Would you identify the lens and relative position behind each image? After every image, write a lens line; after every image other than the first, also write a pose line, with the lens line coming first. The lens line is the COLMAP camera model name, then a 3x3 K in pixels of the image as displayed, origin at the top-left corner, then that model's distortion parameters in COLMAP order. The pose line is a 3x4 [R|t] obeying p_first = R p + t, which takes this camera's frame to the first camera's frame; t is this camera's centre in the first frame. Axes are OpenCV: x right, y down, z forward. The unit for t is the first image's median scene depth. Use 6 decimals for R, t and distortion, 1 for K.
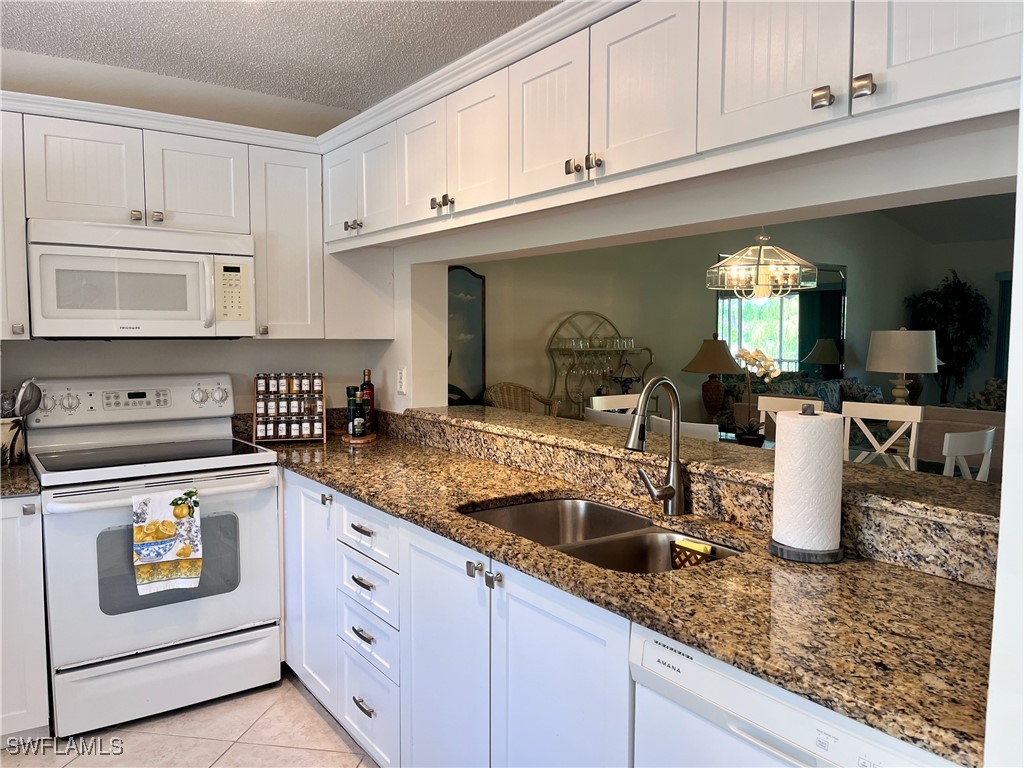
lens RADIAL K [[768.0, 0, 510.7], [0, 768.0, 382.3], [0, 0, 1]] dist [0.039264, -0.048685]
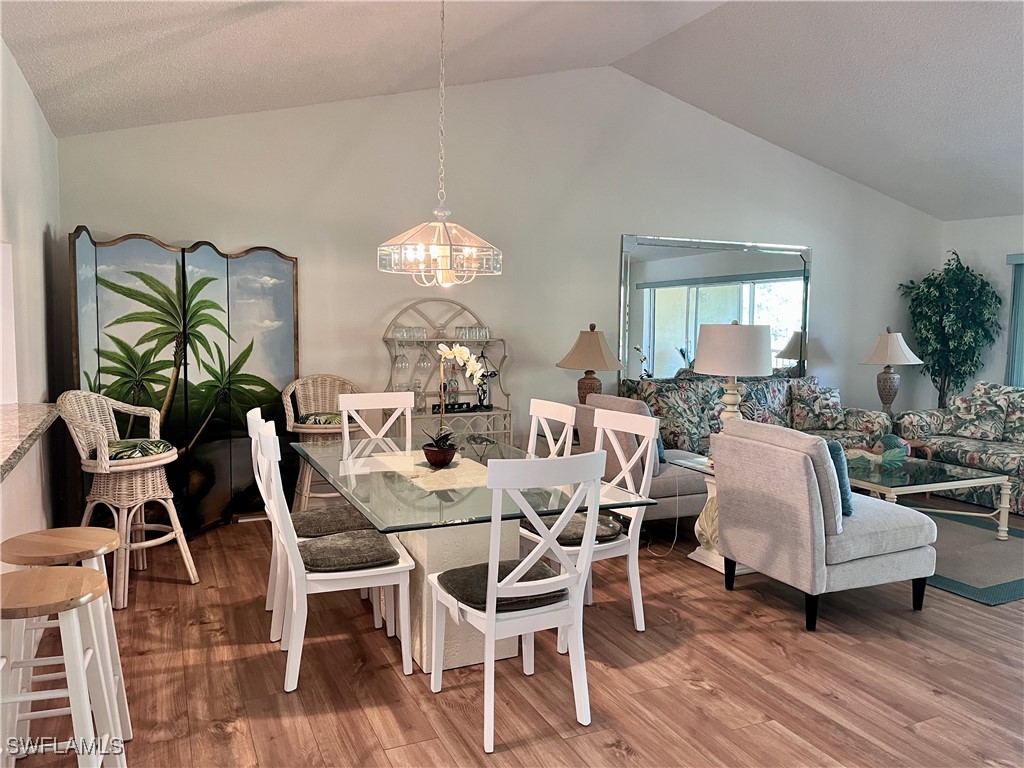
lens RADIAL K [[768.0, 0, 513.2], [0, 768.0, 383.5], [0, 0, 1]] dist [0.039264, -0.048685]
pose [[0.985715, 0.027747, -0.166119, 0.350554], [-0.023861, 0.999394, 0.025342, -0.016501], [0.166721, -0.021016, 0.985780, 0.121763]]
